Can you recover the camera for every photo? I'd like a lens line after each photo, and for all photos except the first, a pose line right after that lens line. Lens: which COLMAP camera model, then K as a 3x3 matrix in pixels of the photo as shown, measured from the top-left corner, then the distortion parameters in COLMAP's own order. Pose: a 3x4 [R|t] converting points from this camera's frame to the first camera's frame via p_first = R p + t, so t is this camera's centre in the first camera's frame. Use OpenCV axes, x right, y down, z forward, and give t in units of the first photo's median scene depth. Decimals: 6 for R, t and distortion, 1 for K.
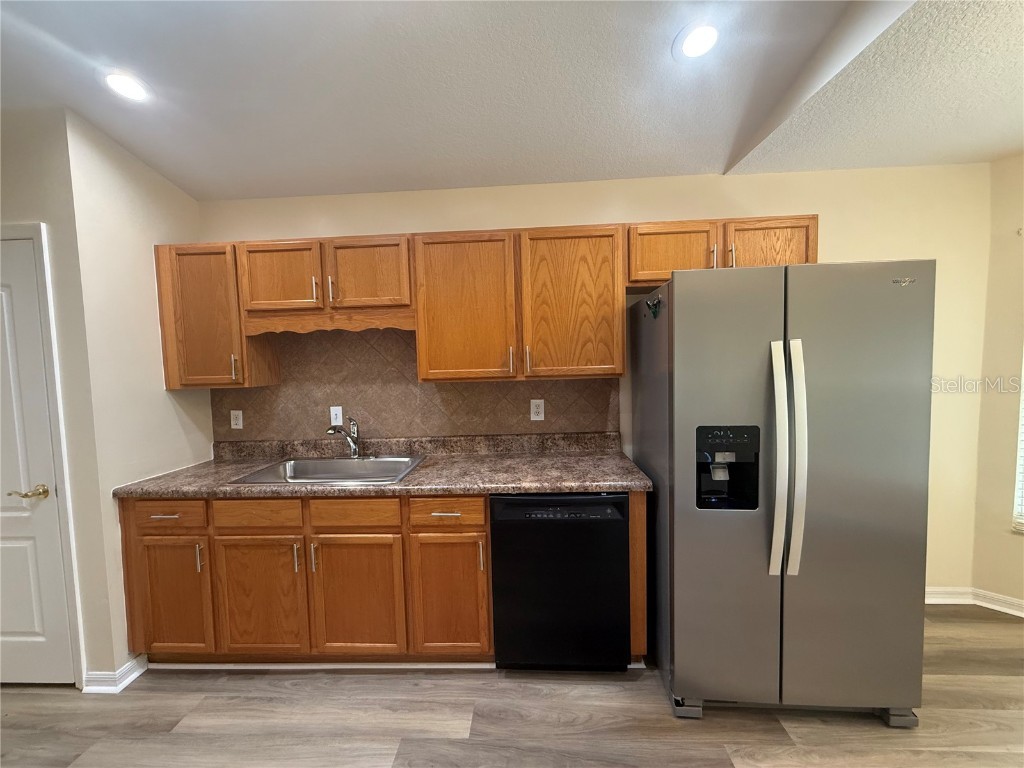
lens RADIAL K [[408.7, 0, 508.8], [0, 408.7, 384.4], [0, 0, 1]] dist [-0.000327, -0.000187]
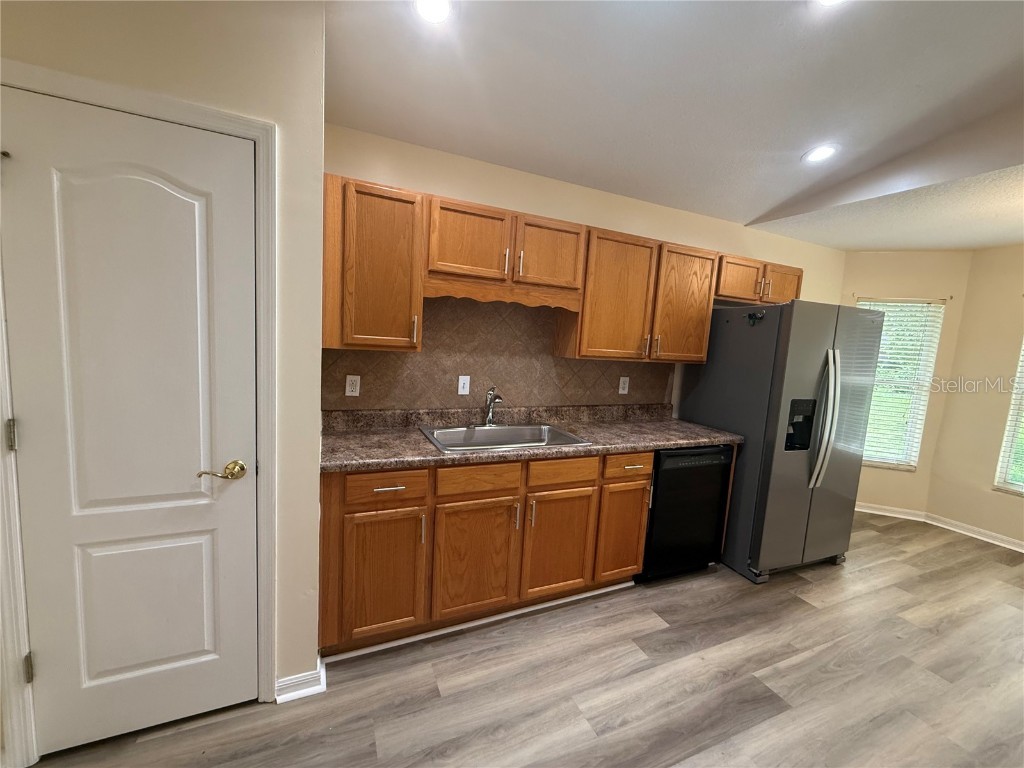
lens RADIAL K [[408.7, 0, 508.8], [0, 408.7, 384.4], [0, 0, 1]] dist [-0.000327, -0.000187]
pose [[0.889233, 0.032454, 0.456301, -0.941620], [-0.058881, 0.997303, 0.043814, 0.029995], [-0.453649, -0.065828, 0.888746, 0.070783]]
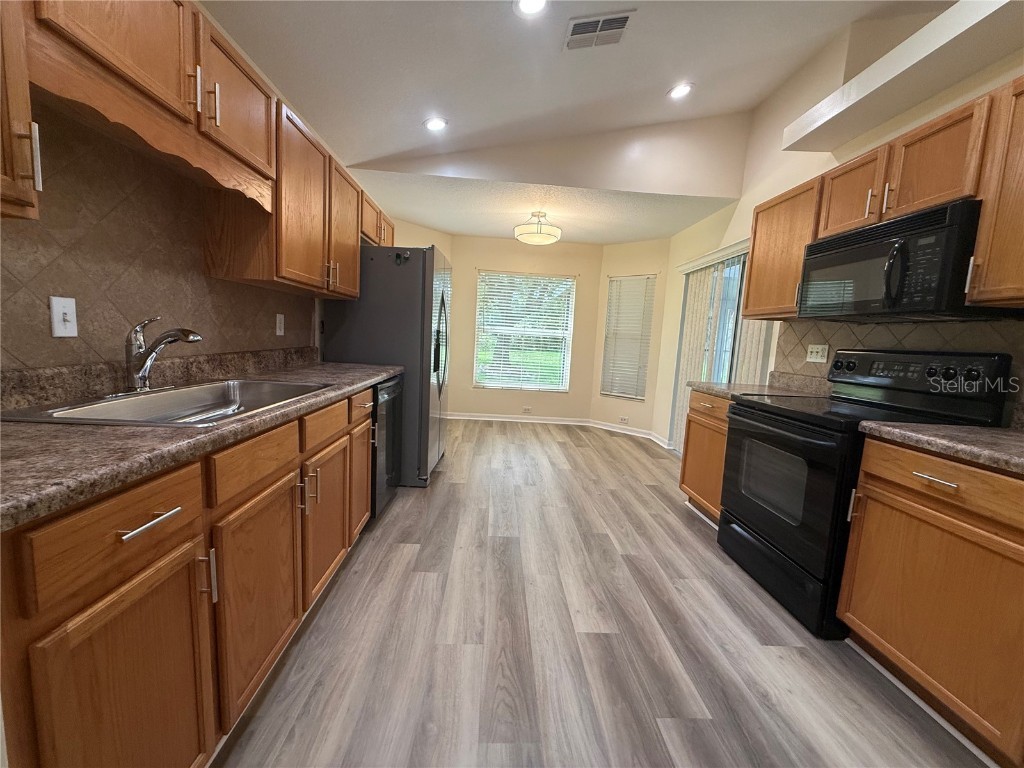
lens RADIAL K [[408.7, 0, 508.8], [0, 408.7, 384.4], [0, 0, 1]] dist [-0.000327, -0.000187]
pose [[-0.087513, -0.090918, 0.992006, -1.150852], [0.008225, 0.995726, 0.091985, 0.140326], [-0.996129, 0.016209, -0.086391, 0.624228]]
